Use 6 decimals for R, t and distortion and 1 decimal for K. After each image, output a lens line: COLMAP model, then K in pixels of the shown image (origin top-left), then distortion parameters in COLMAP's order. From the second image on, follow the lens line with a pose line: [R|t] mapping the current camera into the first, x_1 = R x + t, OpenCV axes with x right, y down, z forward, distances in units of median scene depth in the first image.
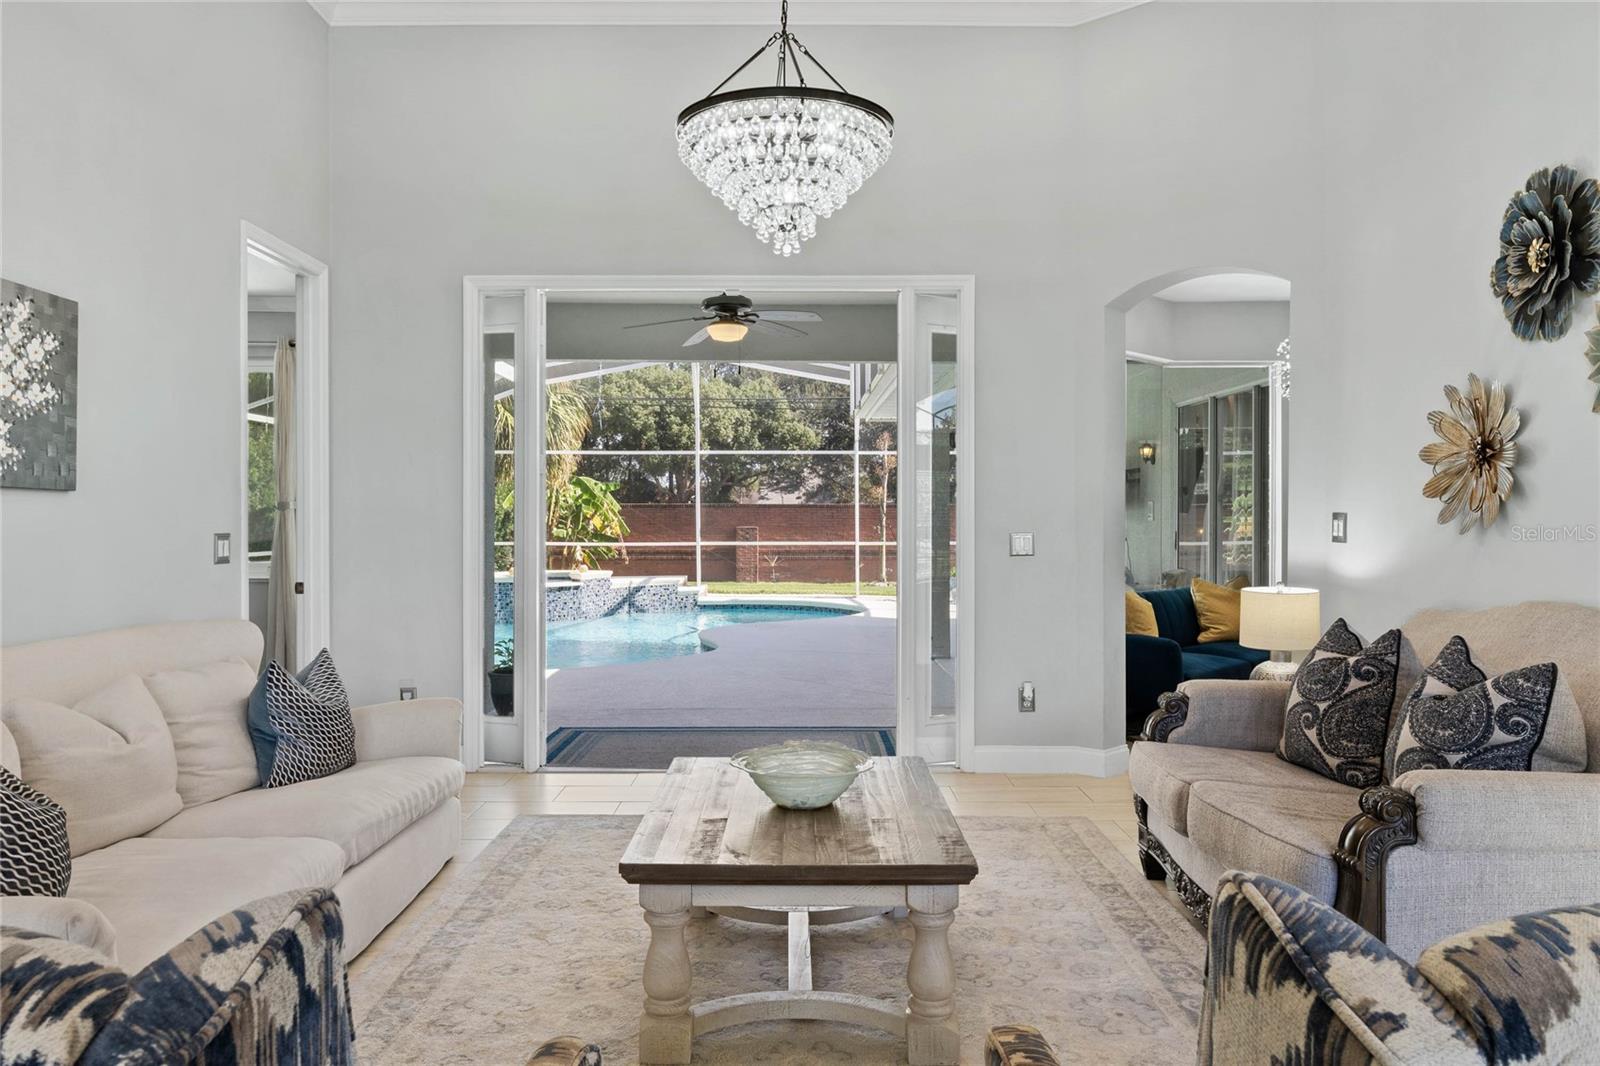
lens RADIAL K [[1135.2, 0, 794.0], [0, 1135.2, 527.7], [0, 0, 1]] dist [-0.003975, -0.000615]
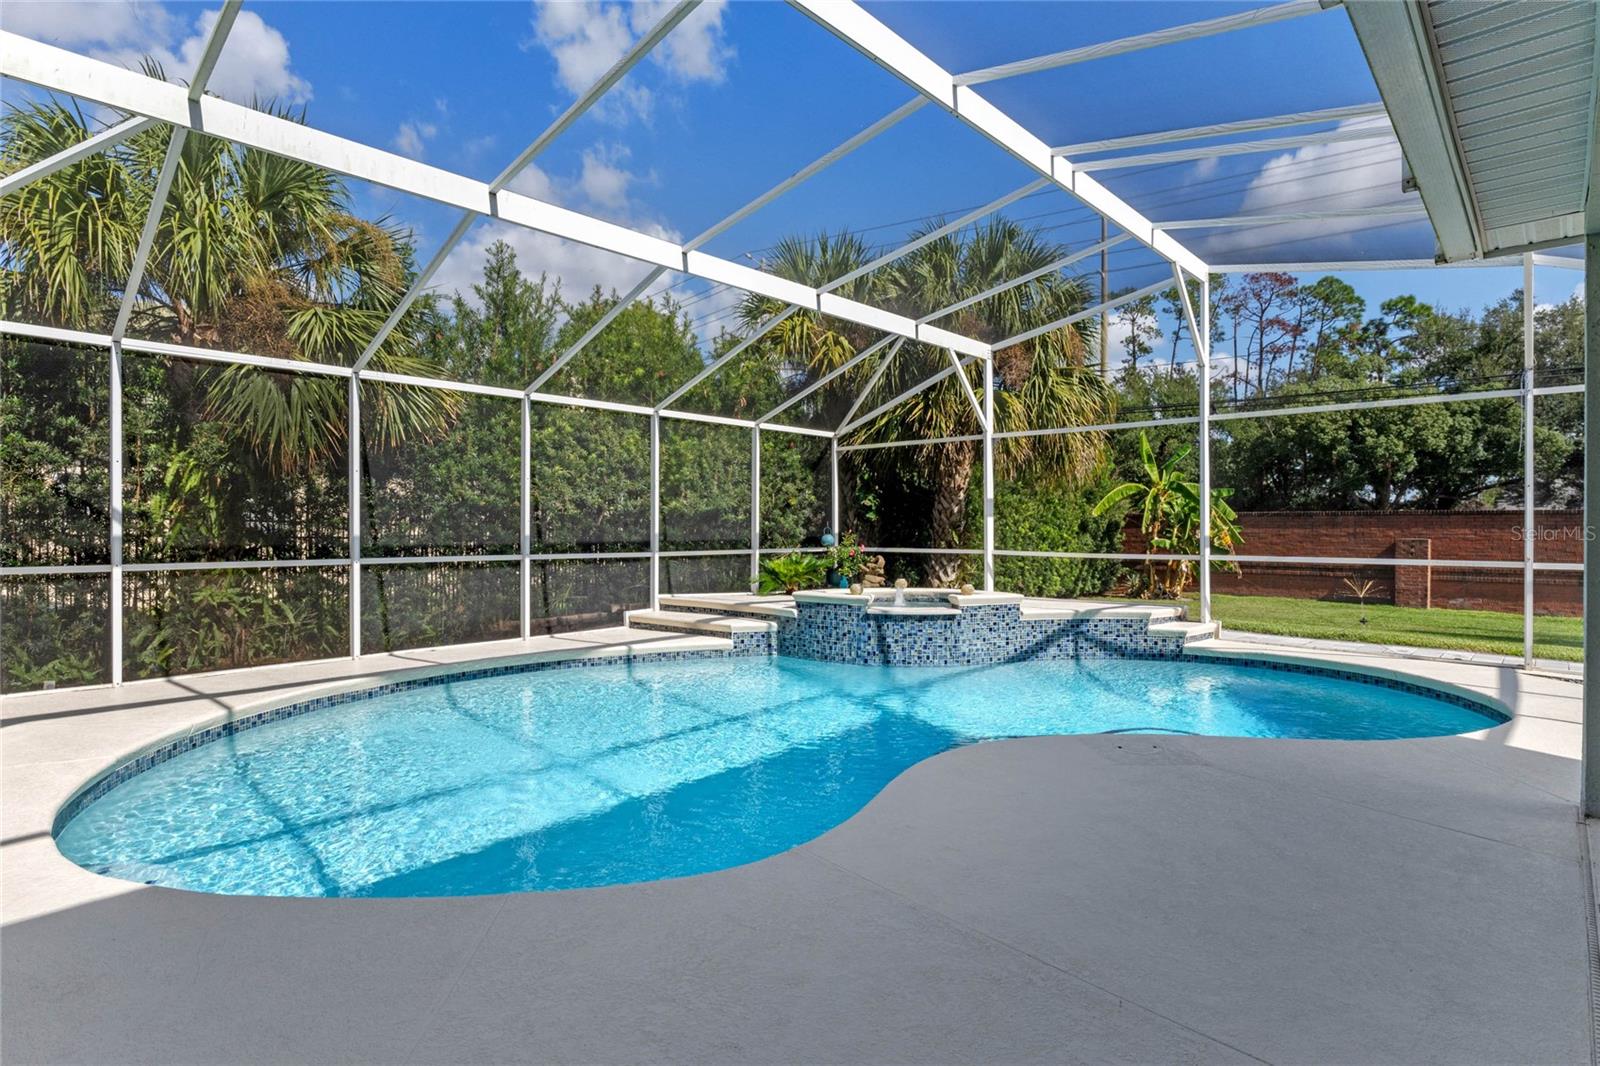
lens RADIAL K [[827.8, 0, 796.0], [0, 827.8, 527.0], [0, 0, 1]] dist [-0.005635, -0.000145]
pose [[0.732012, 0.000586, -0.681291, 0.349887], [-0.011607, 0.999865, -0.011612, 0.025126], [0.681193, 0.016408, 0.731920, 2.580333]]
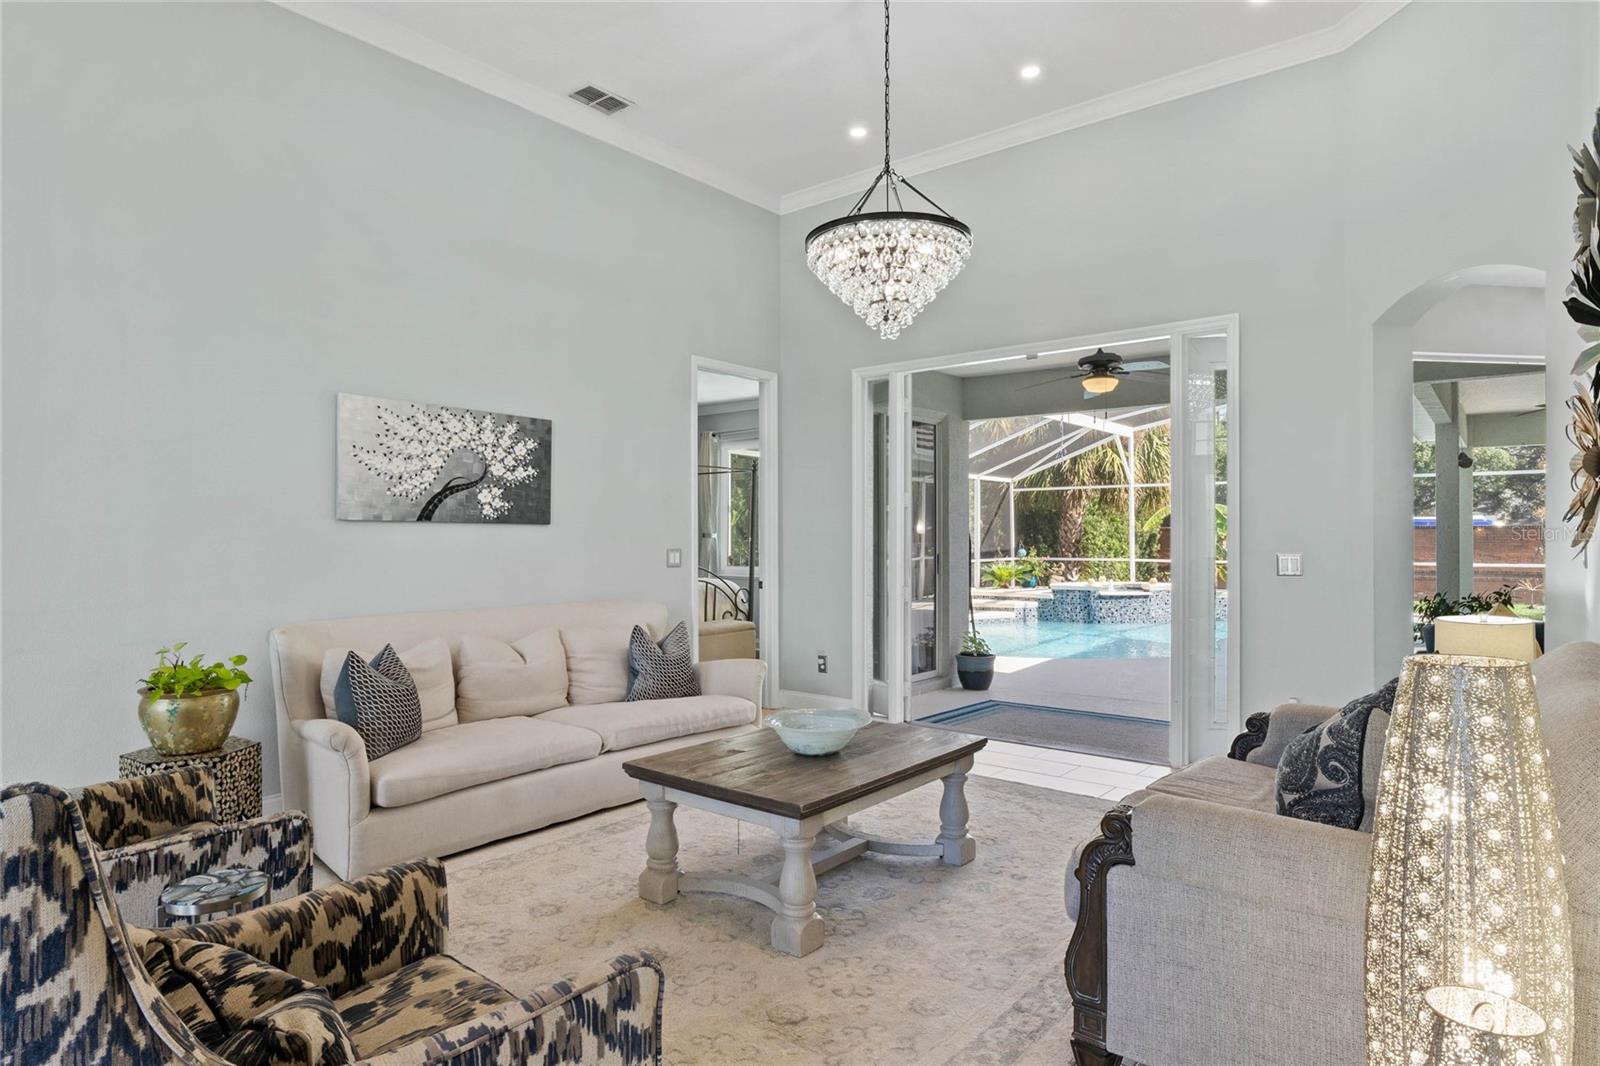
lens RADIAL K [[894.9, 0, 809.9], [0, 894.9, 538.2], [0, 0, 1]] dist [-0.004943, -0.001422]
pose [[0.781671, -0.000610, -0.623690, 0.554096], [-0.005374, 0.999956, -0.007713, -0.001726], [0.623668, 0.009381, 0.781633, 0.135750]]
